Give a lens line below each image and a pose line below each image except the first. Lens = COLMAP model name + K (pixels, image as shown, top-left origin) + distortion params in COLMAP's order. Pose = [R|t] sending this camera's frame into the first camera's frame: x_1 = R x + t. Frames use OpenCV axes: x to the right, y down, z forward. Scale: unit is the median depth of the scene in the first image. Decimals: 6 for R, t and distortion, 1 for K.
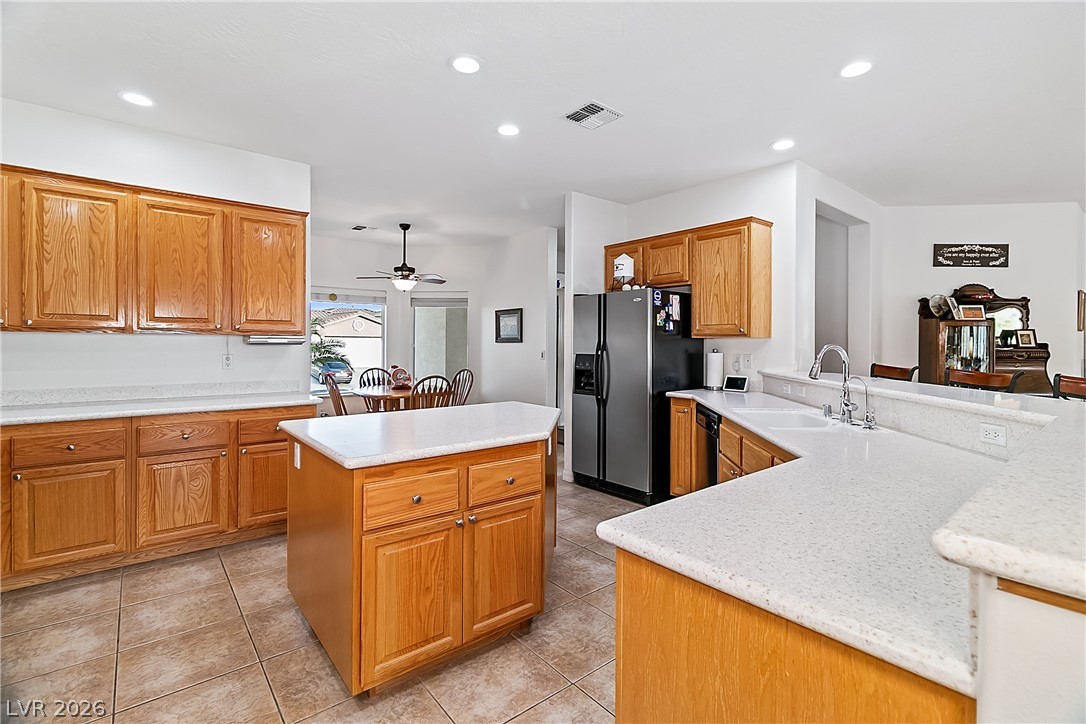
lens RADIAL K [[499.2, 0, 548.6], [0, 499.2, 346.3], [0, 0, 1]] dist [0.001118, 0.000099]
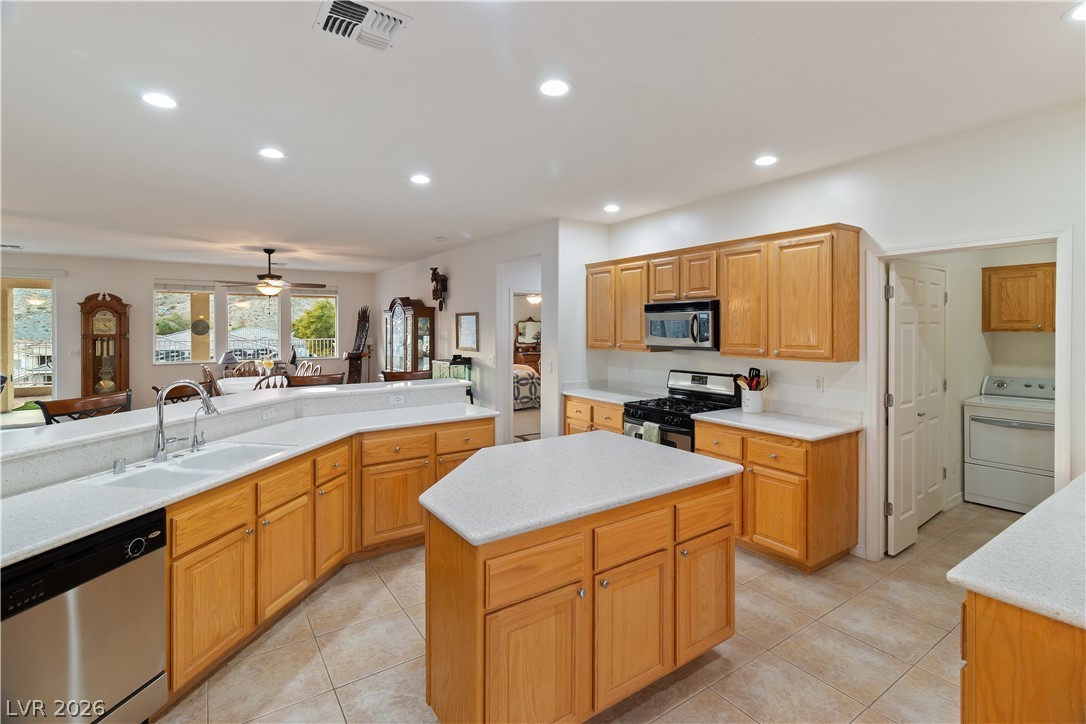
lens RADIAL K [[506.7, 0, 552.0], [0, 506.7, 331.5], [0, 0, 1]] dist [-0.000120, 0.000751]
pose [[-0.996632, -0.006082, 0.081779, -0.149943], [-0.004807, 0.999864, 0.015779, -0.075279], [-0.081863, 0.015333, -0.996526, 1.223992]]
